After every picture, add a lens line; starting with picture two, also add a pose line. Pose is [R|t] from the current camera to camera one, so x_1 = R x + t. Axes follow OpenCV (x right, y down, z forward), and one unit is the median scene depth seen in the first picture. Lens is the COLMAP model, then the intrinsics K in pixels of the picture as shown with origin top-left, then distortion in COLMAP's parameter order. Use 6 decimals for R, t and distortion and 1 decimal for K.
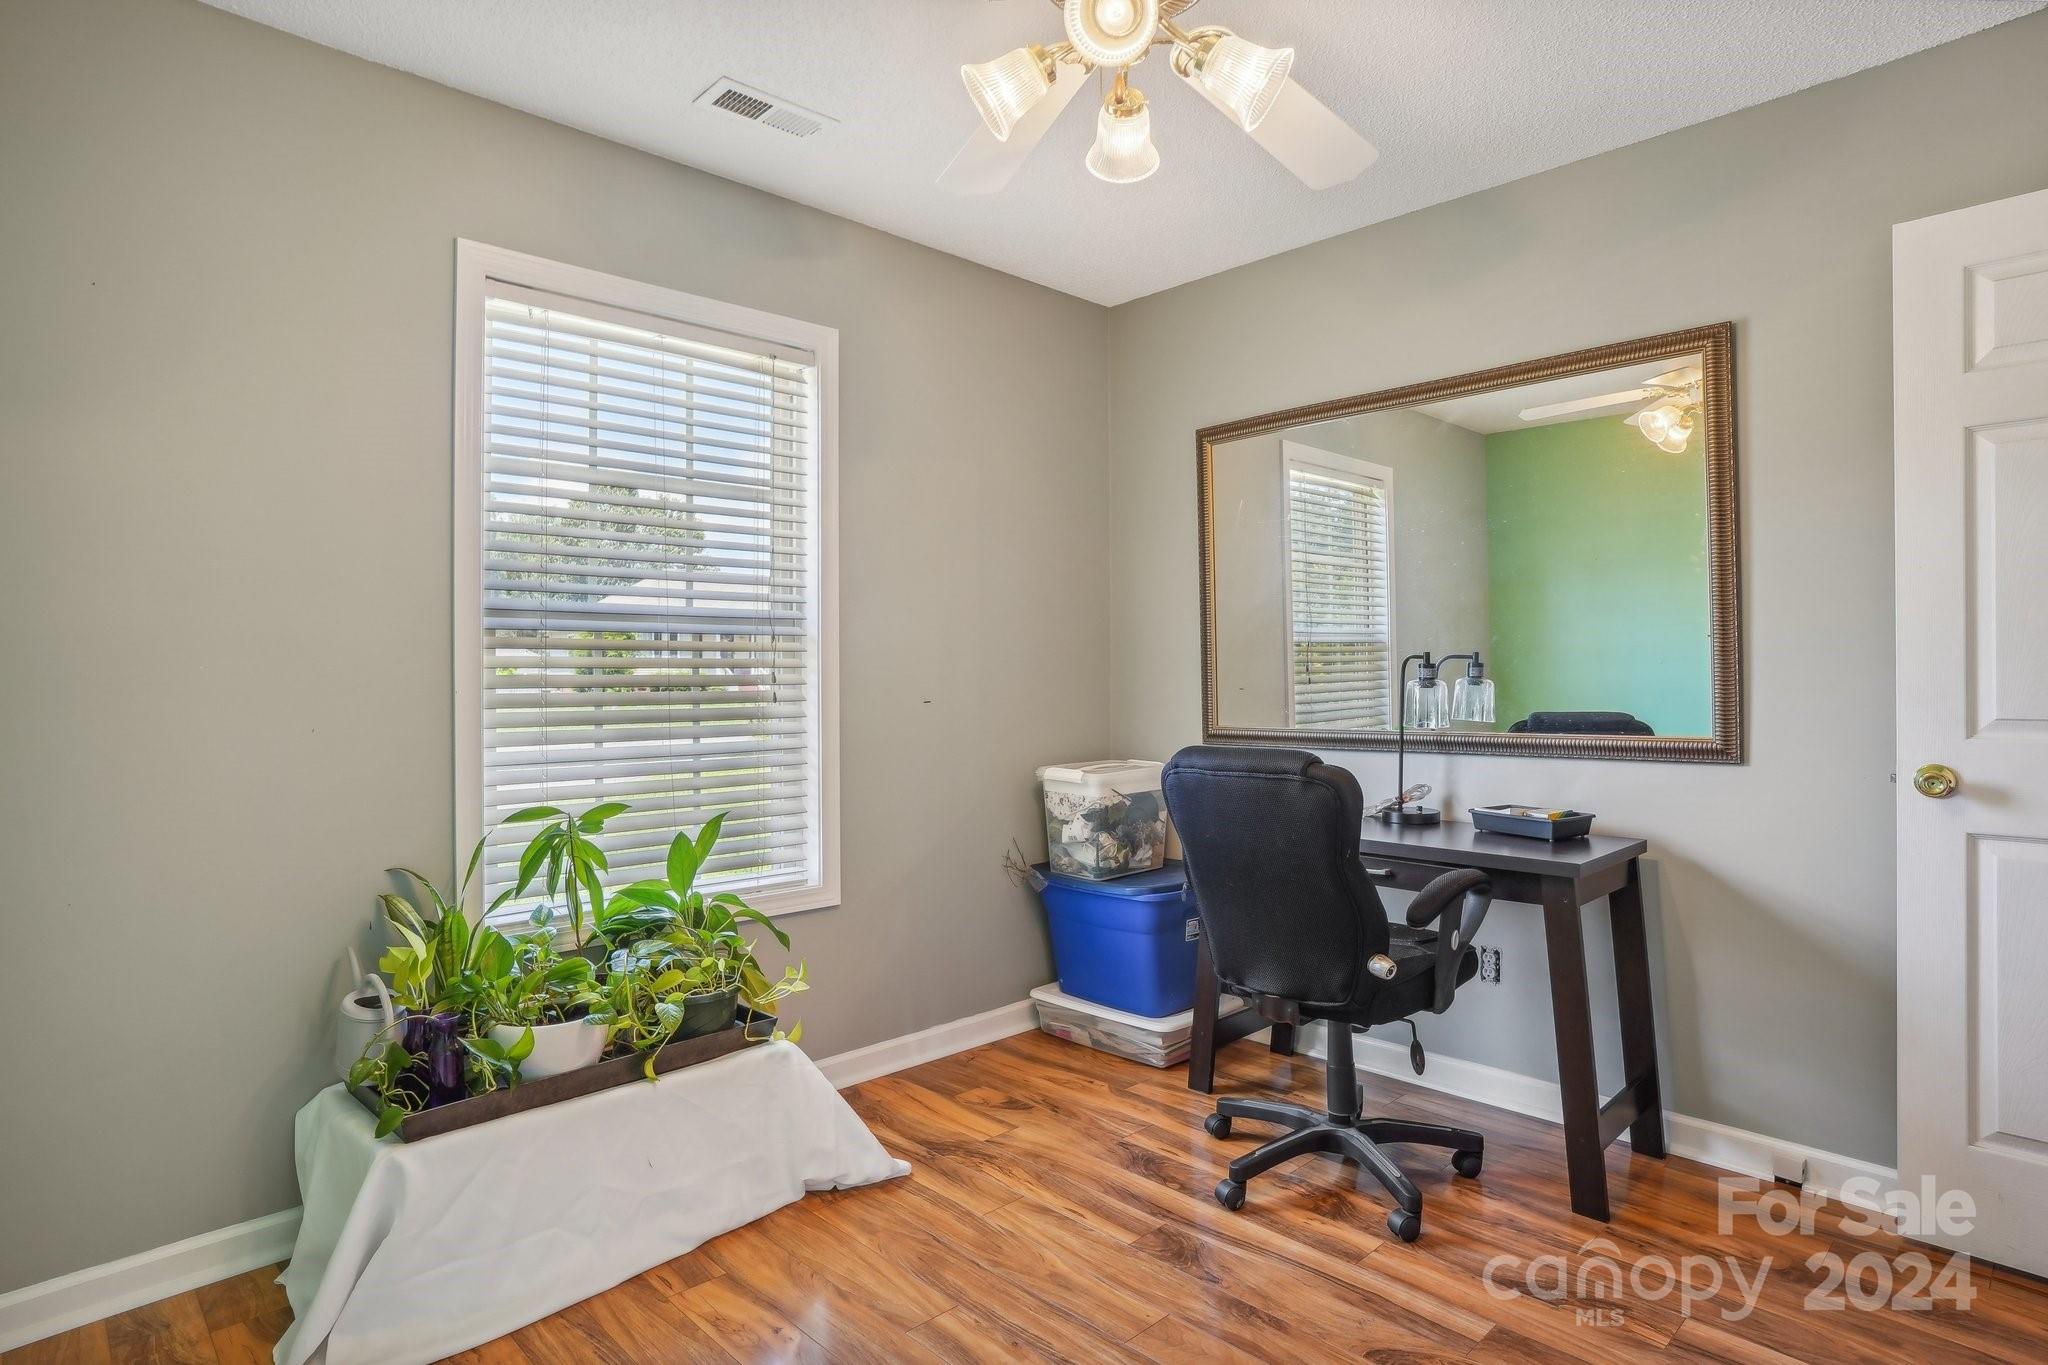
lens RADIAL K [[1098.1, 0, 1026.8], [0, 1098.1, 666.7], [0, 0, 1]] dist [-0.058899, 0.026667]
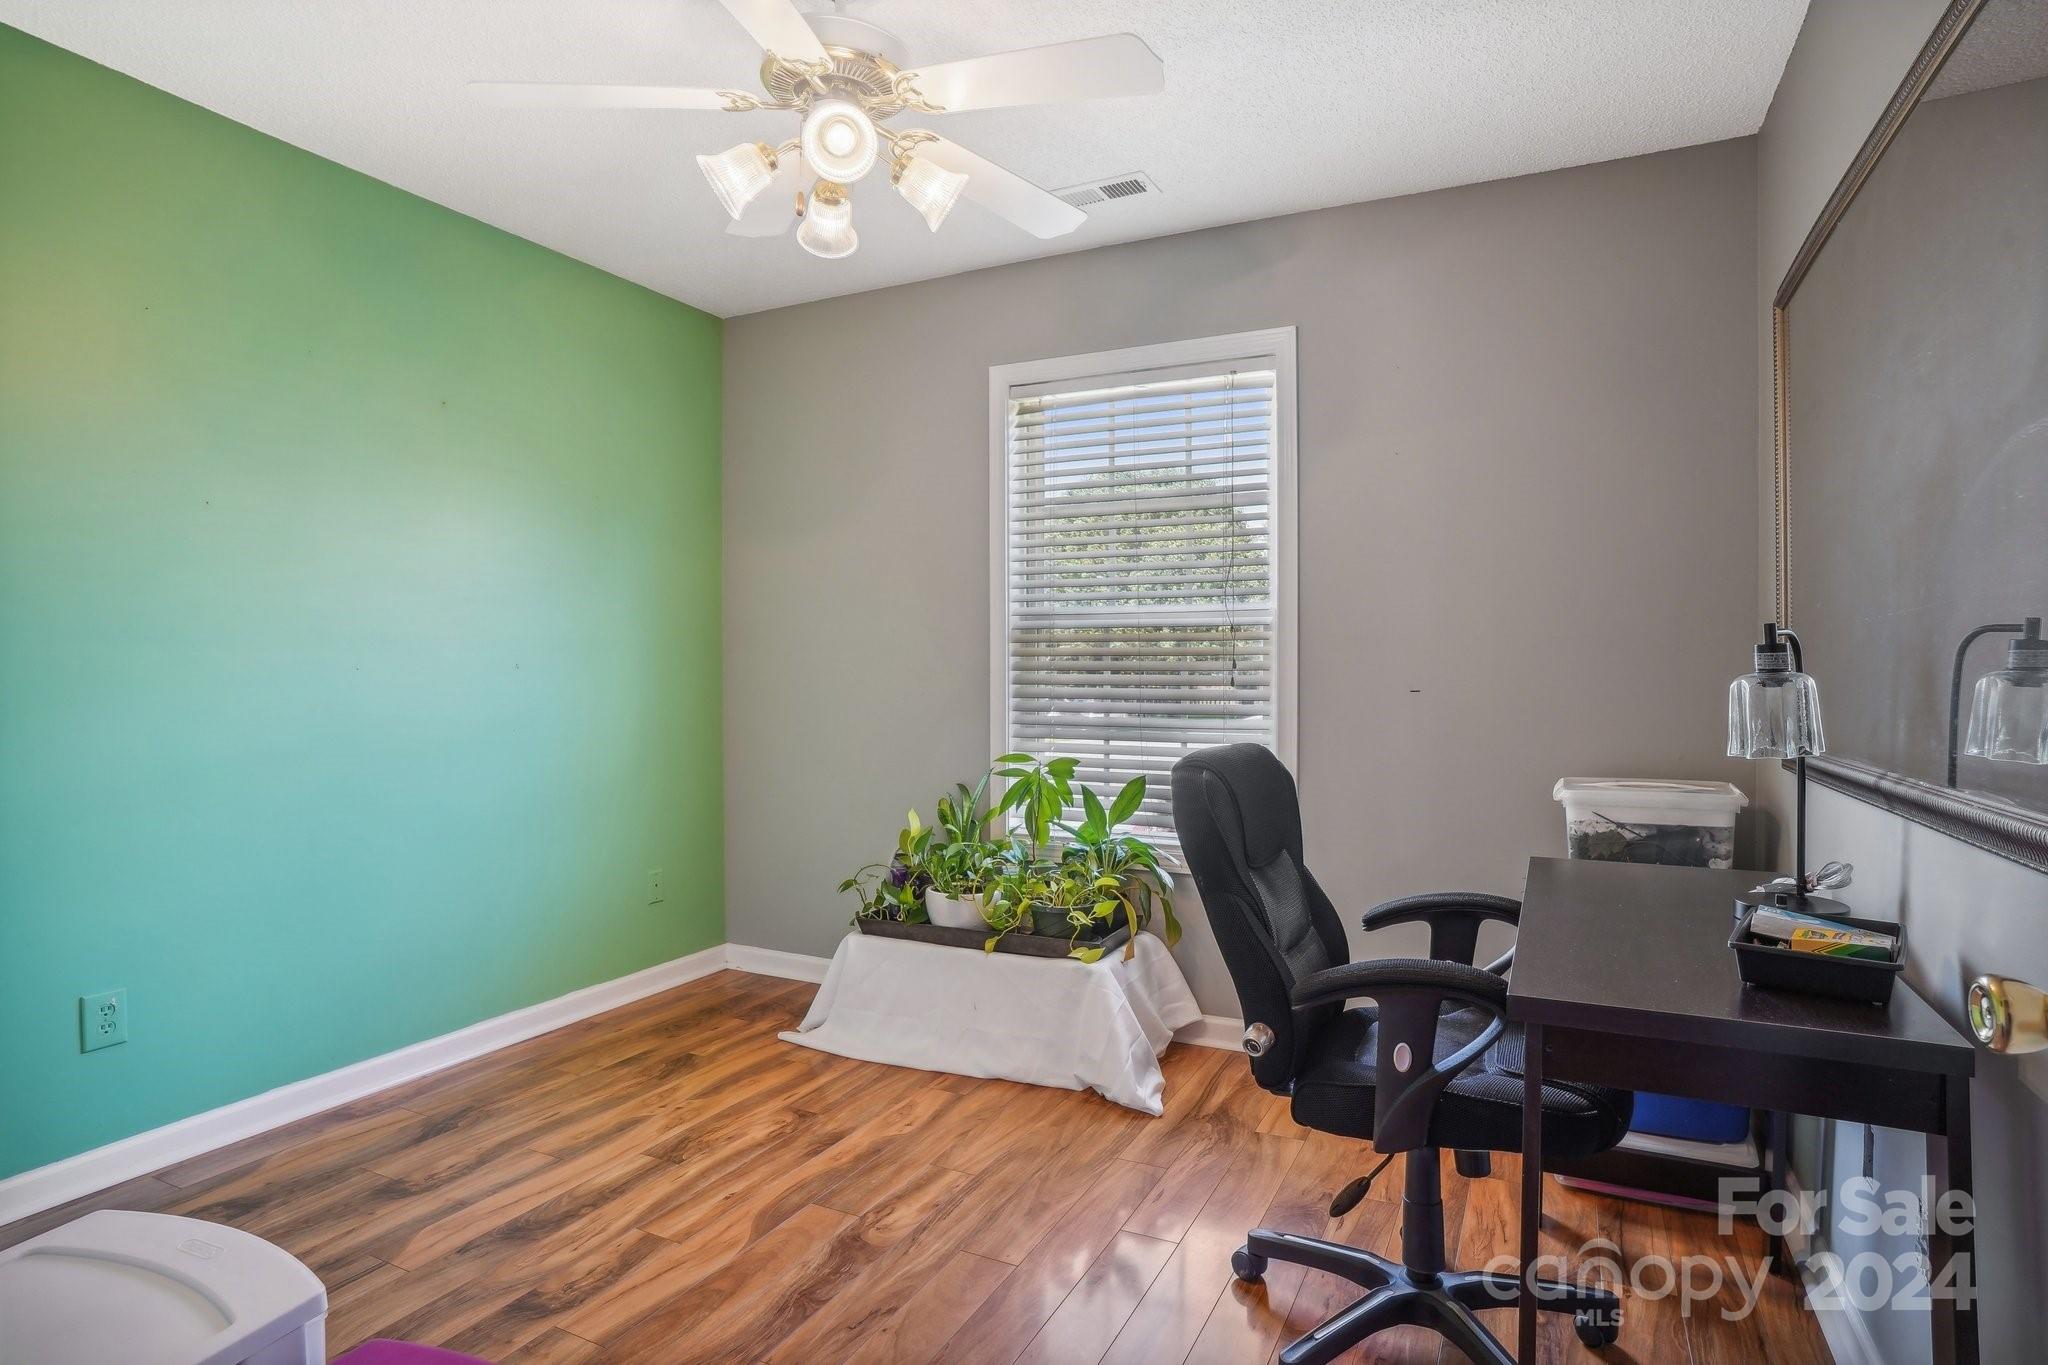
lens RADIAL K [[1098.1, 0, 1029.3], [0, 1098.1, 682.3], [0, 0, 1]] dist [-0.058899, 0.026667]
pose [[0.326015, 0.019423, -0.945165, 0.921687], [0.009379, 0.999673, 0.023779, 0.000475], [0.945318, -0.016617, 0.325726, 0.547756]]
